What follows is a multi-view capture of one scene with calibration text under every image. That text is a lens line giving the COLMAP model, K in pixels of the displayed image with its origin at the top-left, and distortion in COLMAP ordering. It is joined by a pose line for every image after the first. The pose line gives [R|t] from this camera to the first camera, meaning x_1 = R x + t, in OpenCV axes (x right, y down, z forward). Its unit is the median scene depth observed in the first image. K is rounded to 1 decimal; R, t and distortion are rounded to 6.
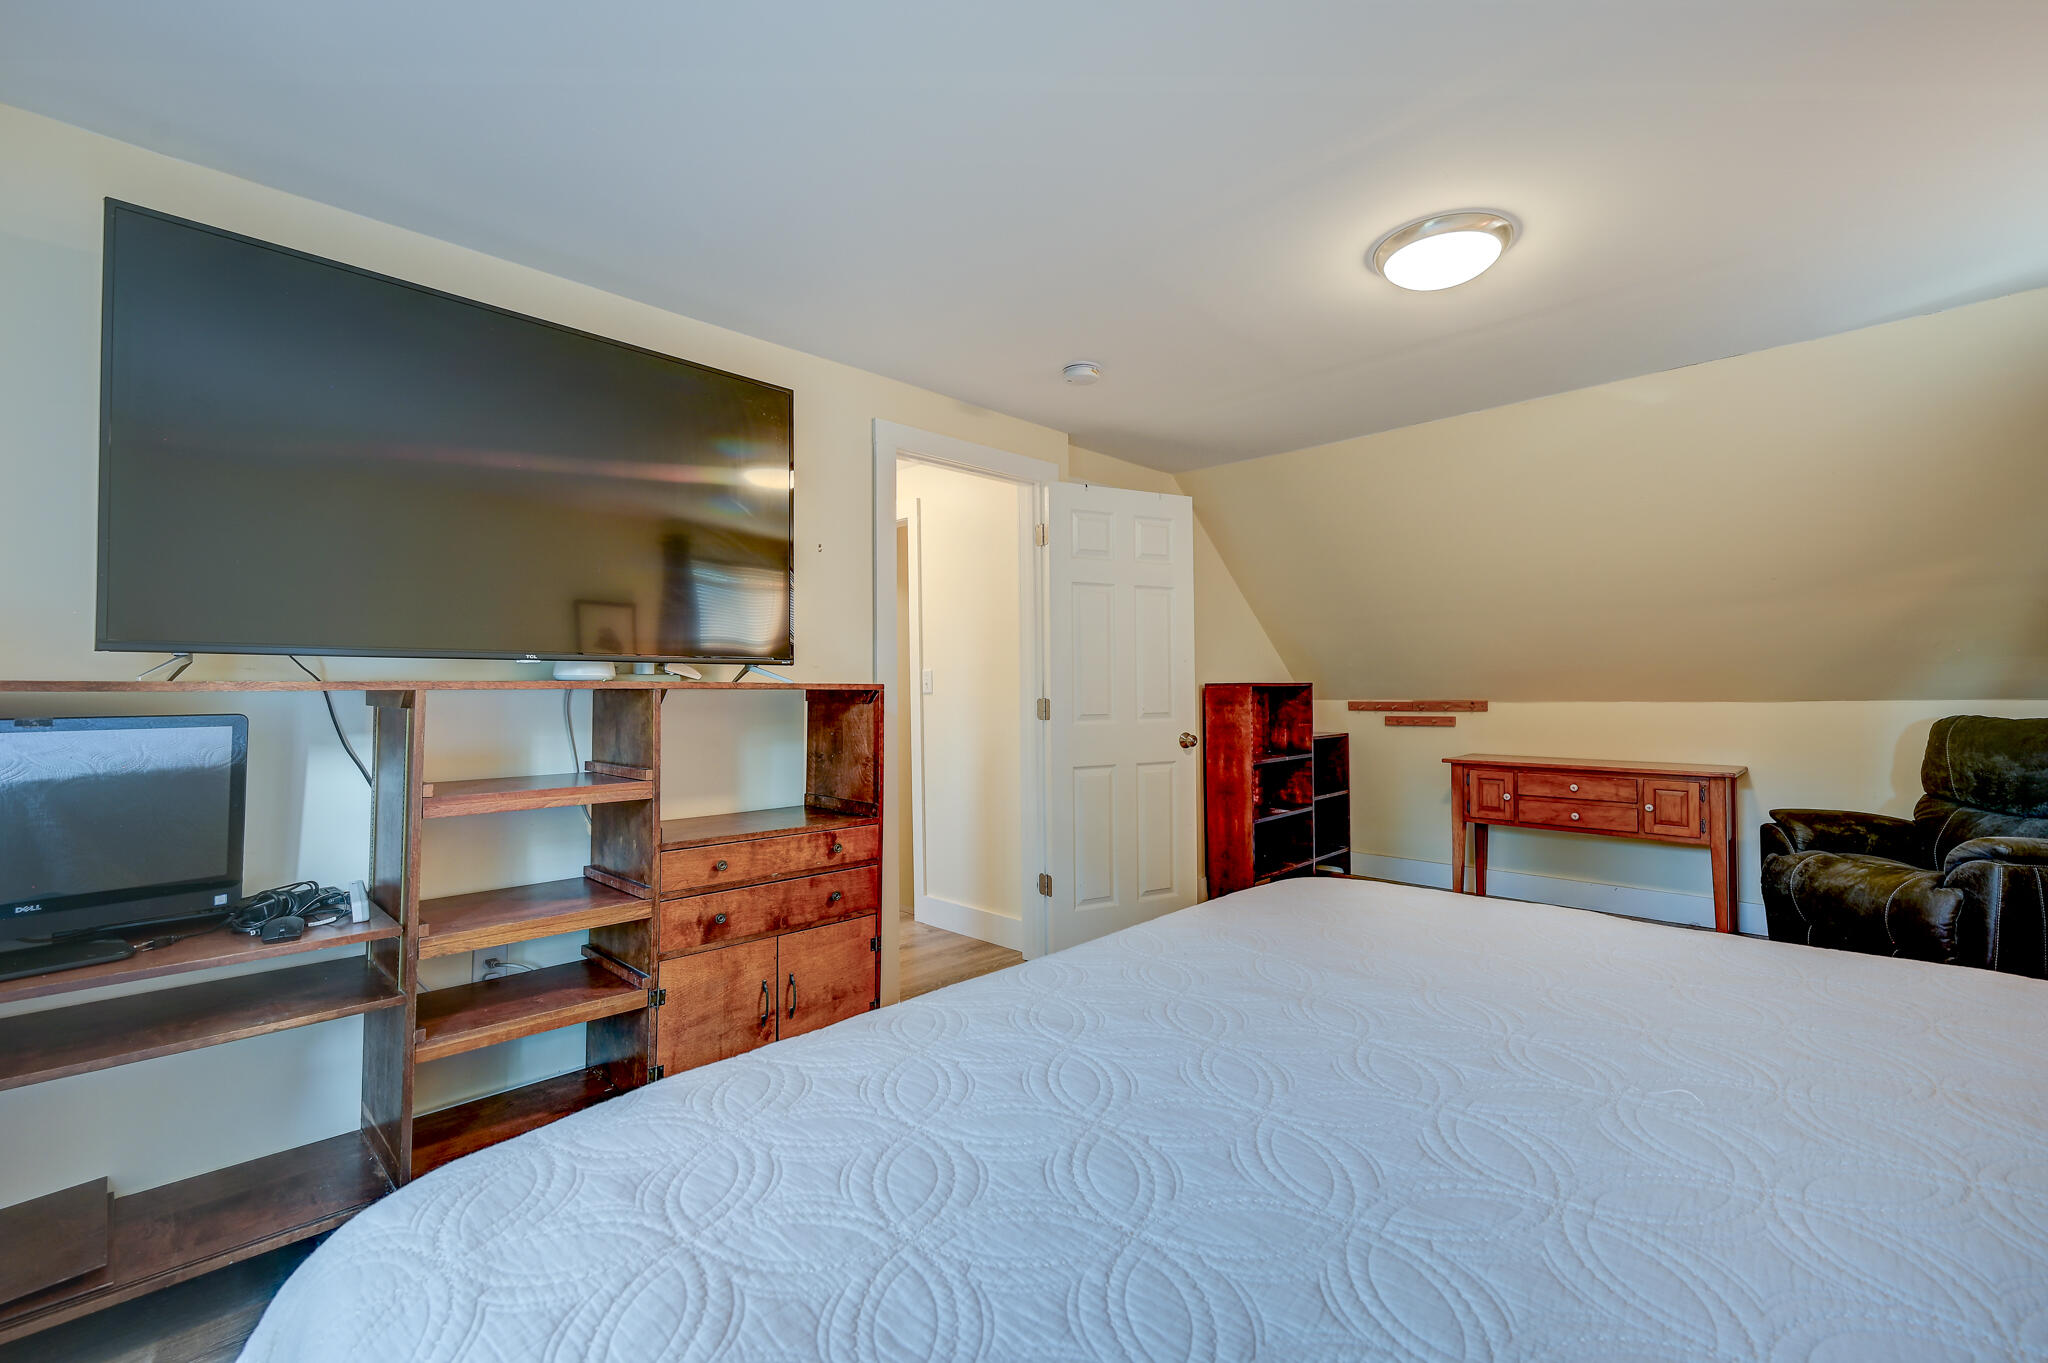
lens RADIAL K [[910.0, 0, 1028.0], [0, 910.0, 672.0], [0, 0, 1]] dist [-0.000150, 0.000061]
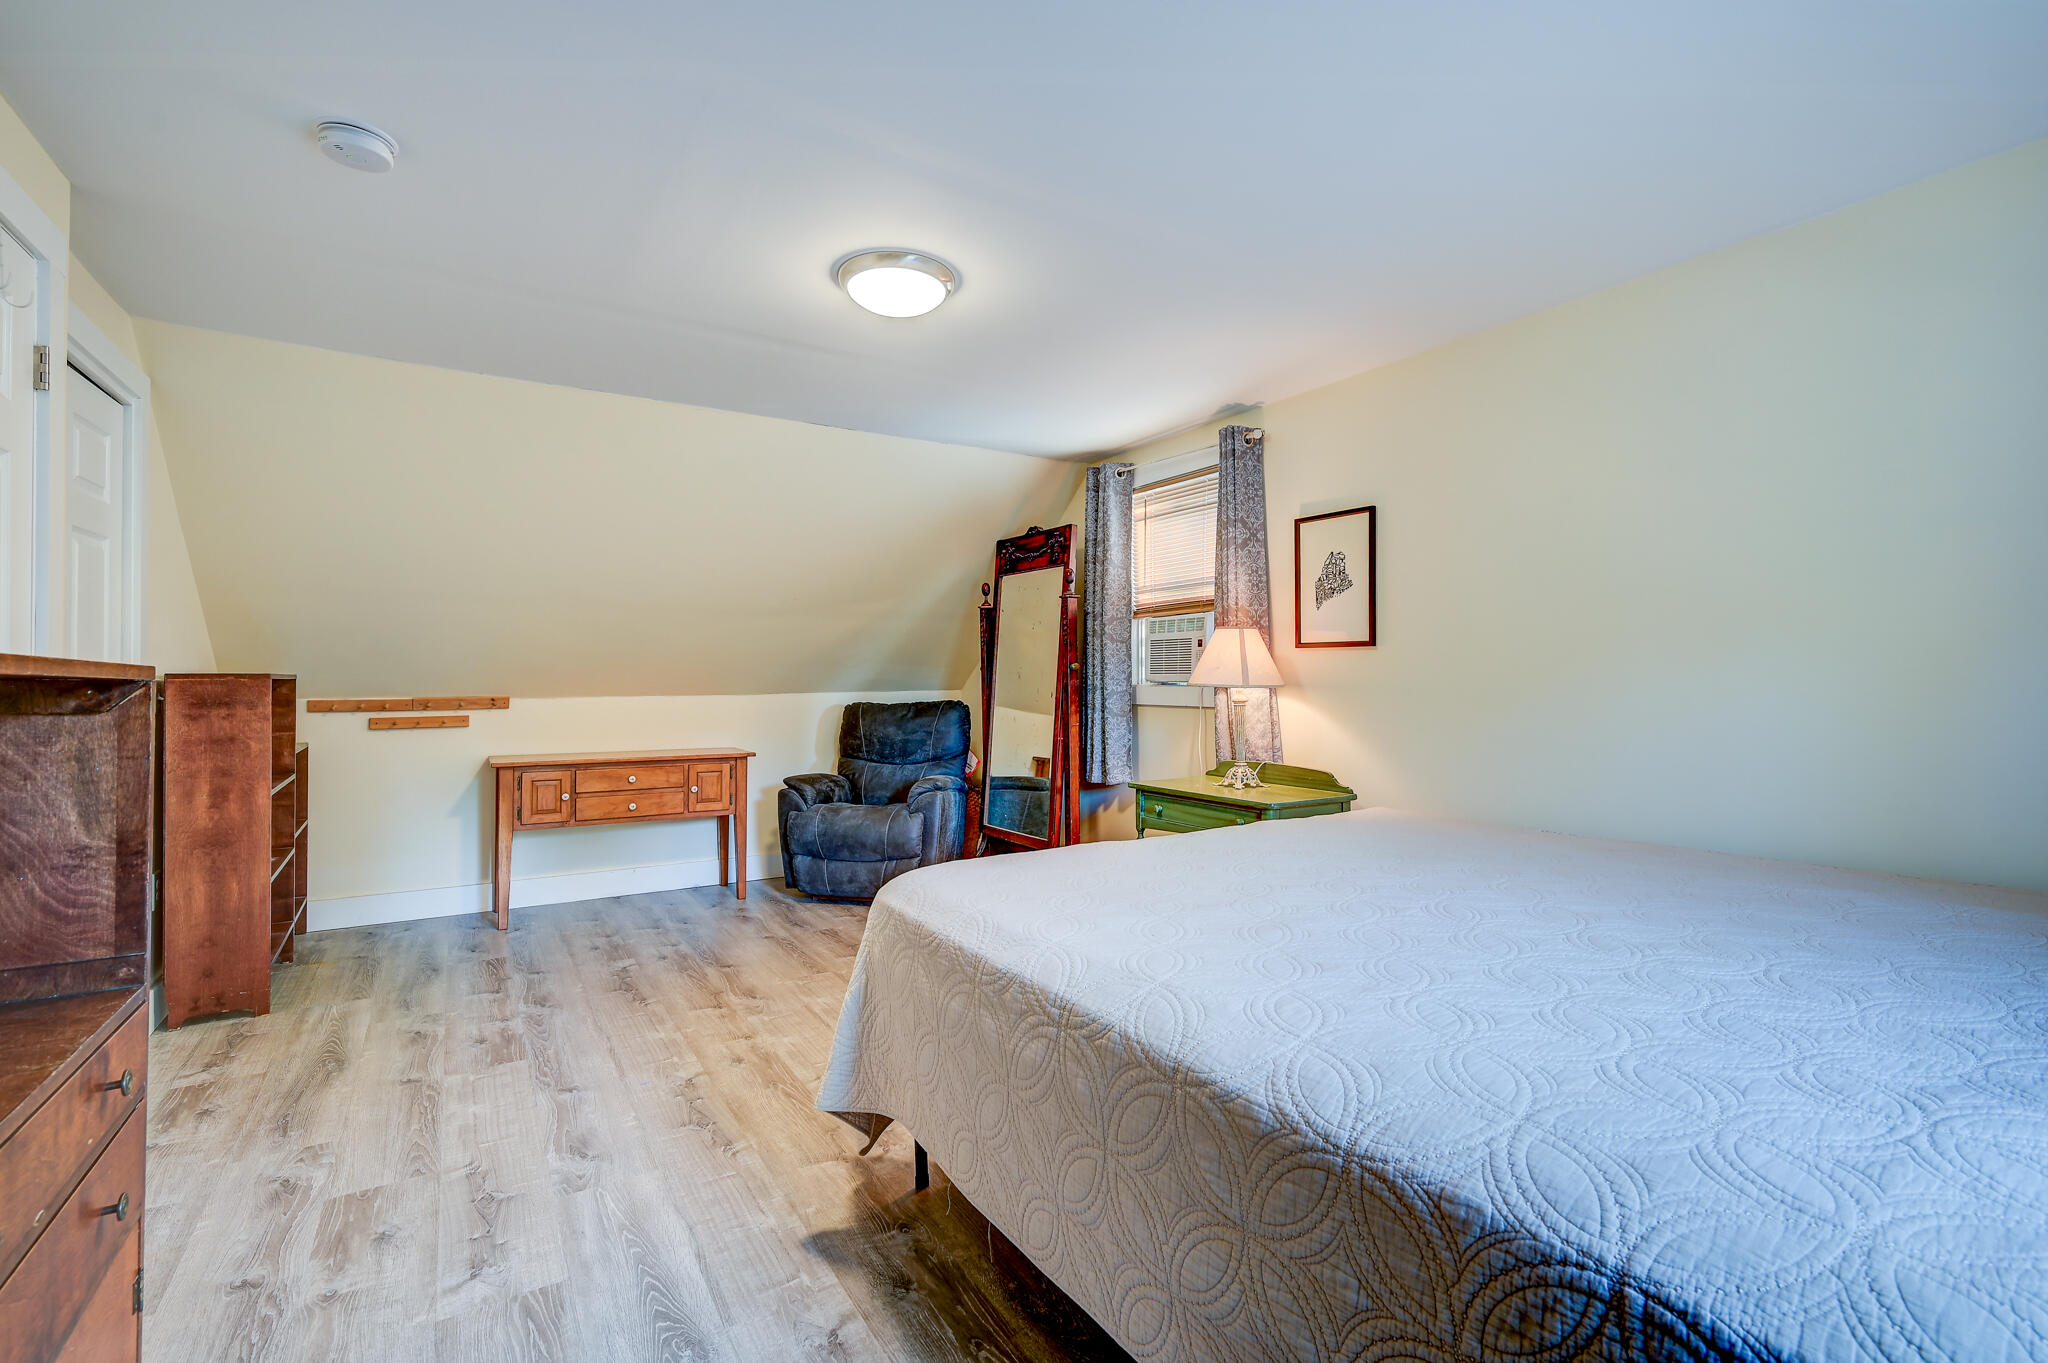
lens RADIAL K [[910.0, 0, 1028.0], [0, 910.0, 672.0], [0, 0, 1]] dist [-0.000150, 0.000061]
pose [[0.220566, 0.015481, 0.975249, -0.314593], [-0.019095, 0.999751, -0.011551, 0.008182], [-0.975185, -0.016075, 0.220806, 0.330295]]
